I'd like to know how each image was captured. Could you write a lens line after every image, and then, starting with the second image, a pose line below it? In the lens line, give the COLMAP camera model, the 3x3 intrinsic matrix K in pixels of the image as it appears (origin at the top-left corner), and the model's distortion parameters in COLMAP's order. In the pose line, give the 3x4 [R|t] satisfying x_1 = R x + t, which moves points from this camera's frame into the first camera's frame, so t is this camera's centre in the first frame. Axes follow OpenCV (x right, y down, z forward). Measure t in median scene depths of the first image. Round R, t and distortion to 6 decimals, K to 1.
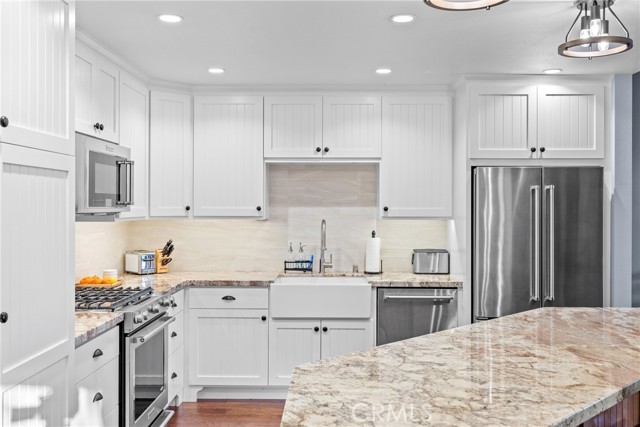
lens RADIAL K [[613.9, 0, 319.8], [0, 613.9, 204.5], [0, 0, 1]] dist [0.004801, 0.000000]
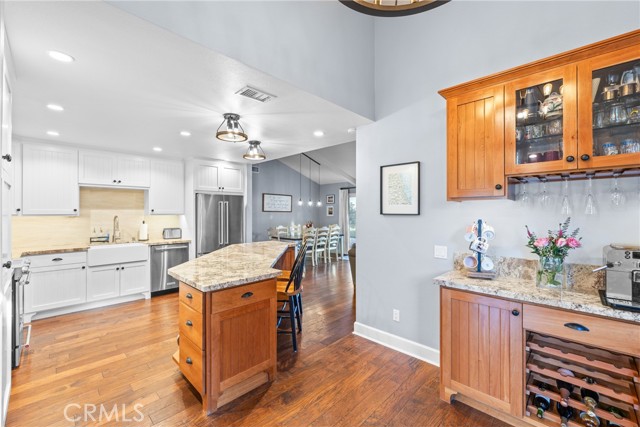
lens RADIAL K [[267.2, 0, 317.6], [0, 267.2, 211.9], [0, 0, 1]] dist [-0.002822, 0.000204]
pose [[0.686290, -0.001683, 0.727326, -0.200601], [0.000278, 0.999998, 0.002051, 0.011277], [-0.727328, -0.001205, 0.686289, -0.101169]]
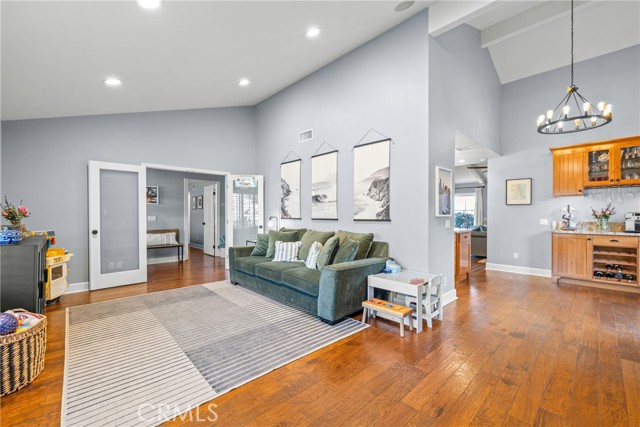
lens RADIAL K [[267.2, 0, 322.7], [0, 267.2, 215.7], [0, 0, 1]] dist [-0.002822, 0.000204]
pose [[0.713891, -0.005527, 0.700235, -2.172876], [-0.000376, 0.999966, 0.008276, 0.116018], [-0.700257, -0.006172, 0.713864, -0.009838]]
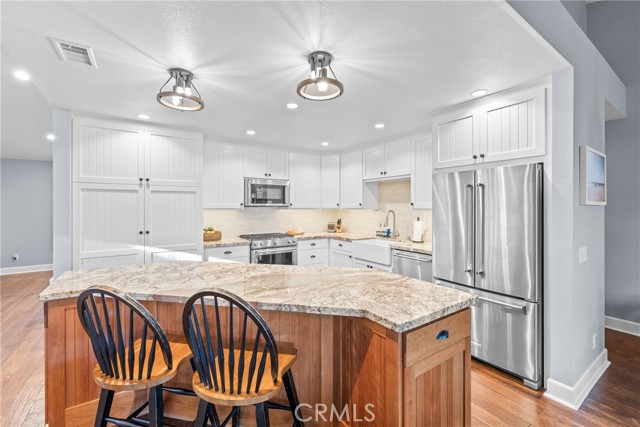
lens RADIAL K [[267.2, 0, 320.6], [0, 267.2, 208.2], [0, 0, 1]] dist [-0.002822, 0.000204]
pose [[0.573853, 0.002653, -0.818954, 0.620264], [0.003172, 0.999980, 0.005462, 0.015032], [0.818952, -0.005732, 0.573833, 0.404771]]
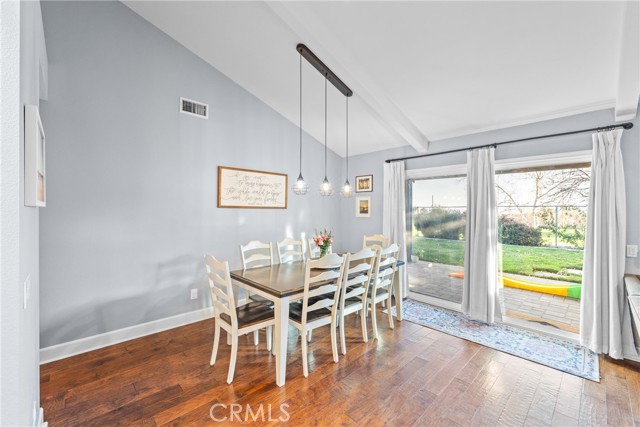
lens RADIAL K [[267.2, 0, 316.6], [0, 267.2, 211.6], [0, 0, 1]] dist [-0.002822, 0.000204]
pose [[0.718785, -0.007627, 0.695191, 0.513307], [-0.002340, 0.999908, 0.013389, 0.013950], [-0.695229, -0.011251, 0.718700, 0.626785]]
